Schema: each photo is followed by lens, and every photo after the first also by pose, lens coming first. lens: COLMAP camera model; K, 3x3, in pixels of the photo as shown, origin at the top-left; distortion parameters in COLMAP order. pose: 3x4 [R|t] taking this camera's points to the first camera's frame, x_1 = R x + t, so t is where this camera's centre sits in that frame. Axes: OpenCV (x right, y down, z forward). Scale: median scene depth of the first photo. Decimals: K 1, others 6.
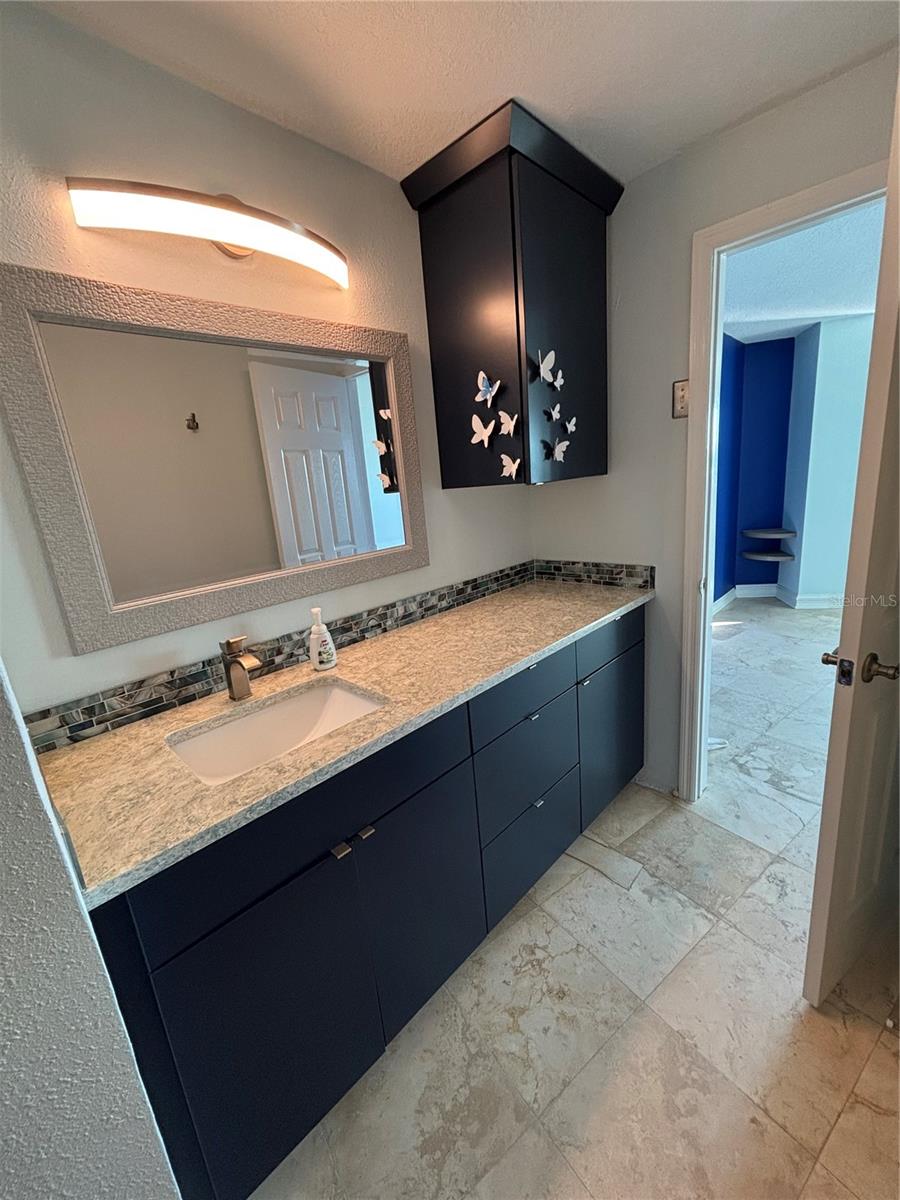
lens RADIAL K [[483.8, 0, 450.4], [0, 483.8, 601.7], [0, 0, 1]] dist [0.000878, 0.000761]
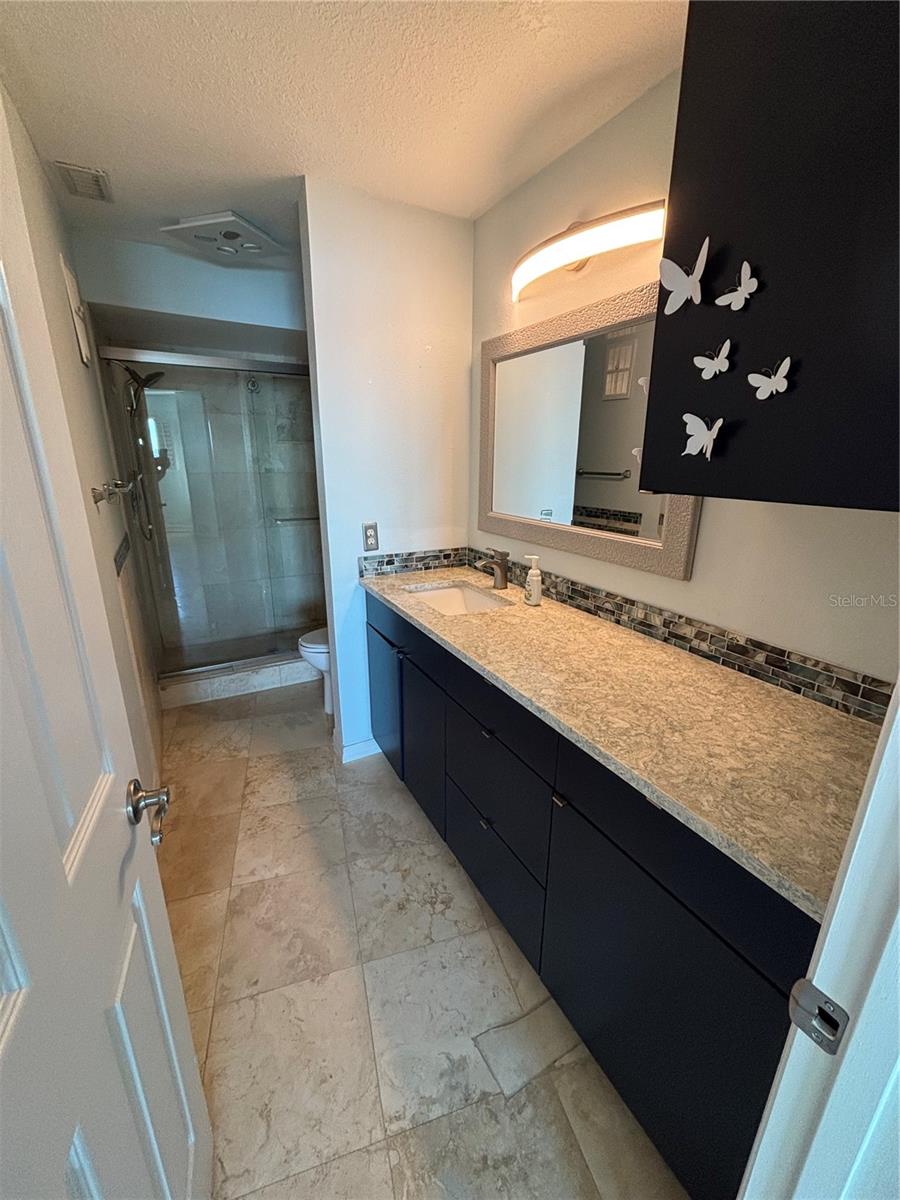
lens RADIAL K [[483.8, 0, 449.5], [0, 483.8, 597.5], [0, 0, 1]] dist [0.000878, 0.000761]
pose [[-0.291324, 0.357400, -0.887353, 0.793849], [-0.214535, 0.879552, 0.424692, -0.318165], [0.932258, 0.314091, -0.179560, 0.878636]]
